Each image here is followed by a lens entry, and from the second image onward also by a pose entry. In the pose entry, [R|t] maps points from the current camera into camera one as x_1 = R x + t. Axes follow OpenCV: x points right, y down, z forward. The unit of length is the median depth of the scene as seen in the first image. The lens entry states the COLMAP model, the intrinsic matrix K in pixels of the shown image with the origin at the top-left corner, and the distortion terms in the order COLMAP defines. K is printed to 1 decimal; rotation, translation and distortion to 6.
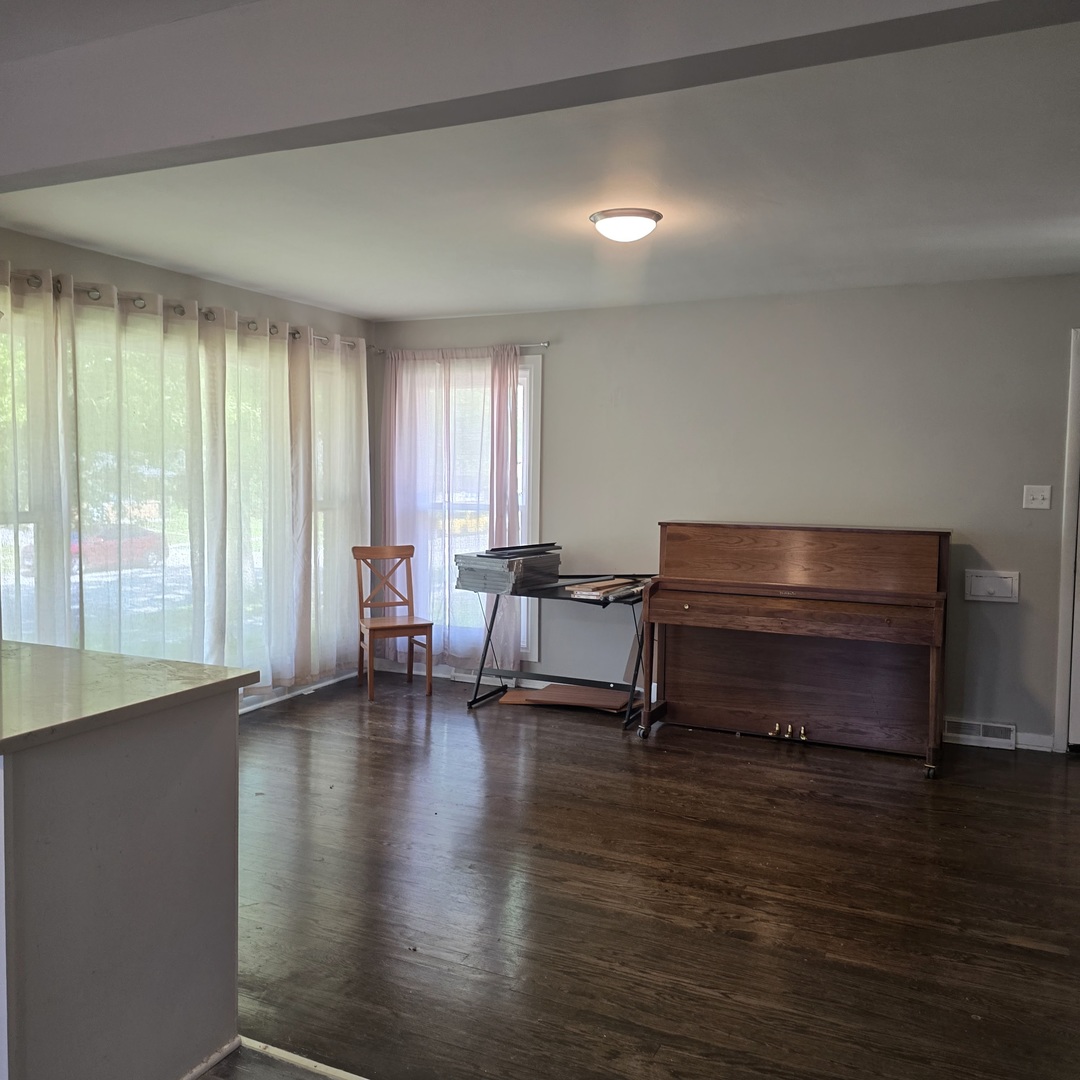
lens RADIAL K [[989.7, 0, 541.5], [0, 989.7, 552.1], [0, 0, 1]] dist [0.155090, -0.195537]
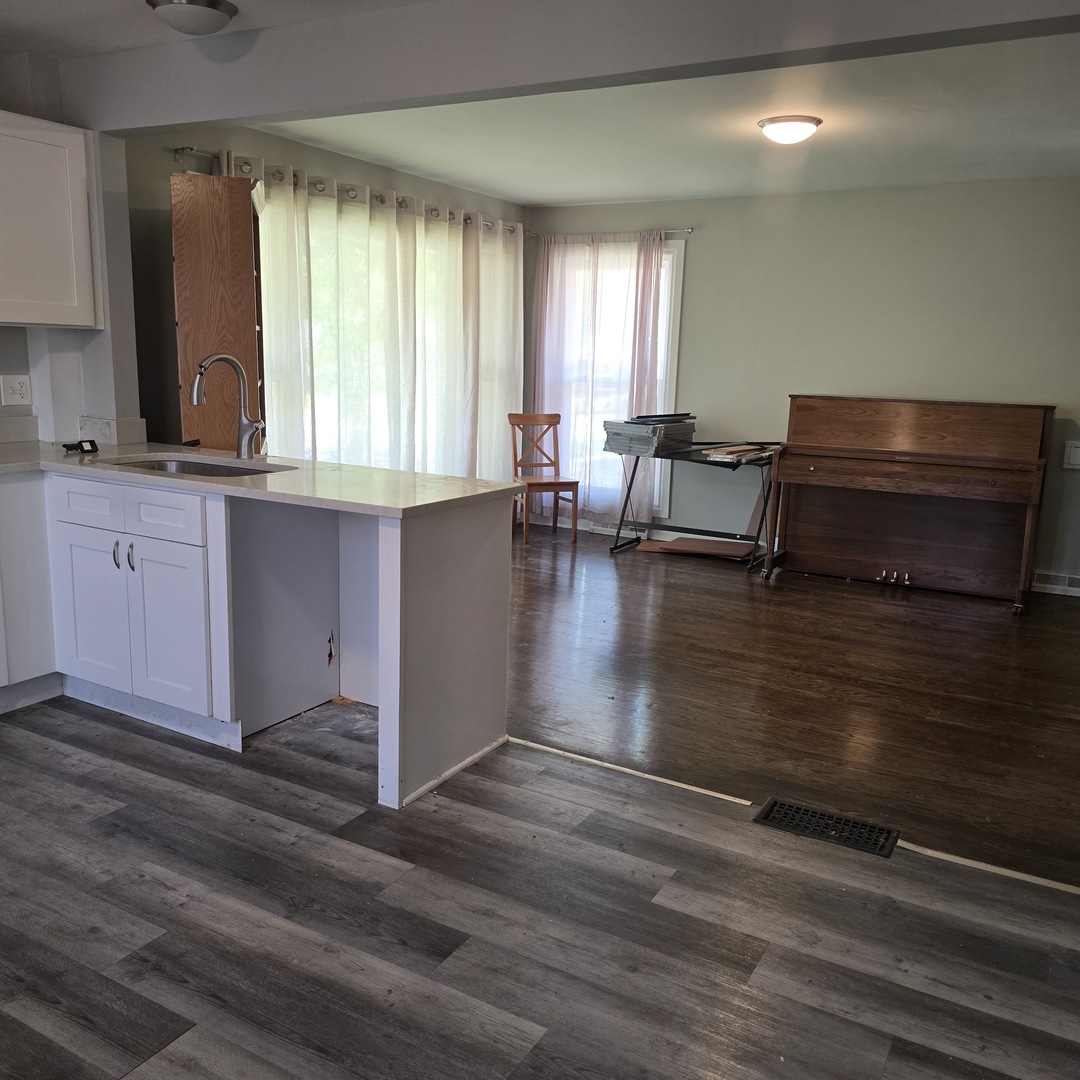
lens RADIAL K [[989.7, 0, 541.5], [0, 989.7, 552.1], [0, 0, 1]] dist [0.155090, -0.195537]
pose [[0.996494, 0.036693, -0.075182, -0.073034], [-0.027746, 0.992771, 0.116771, 0.023233], [0.078924, -0.114276, 0.990309, -0.182721]]
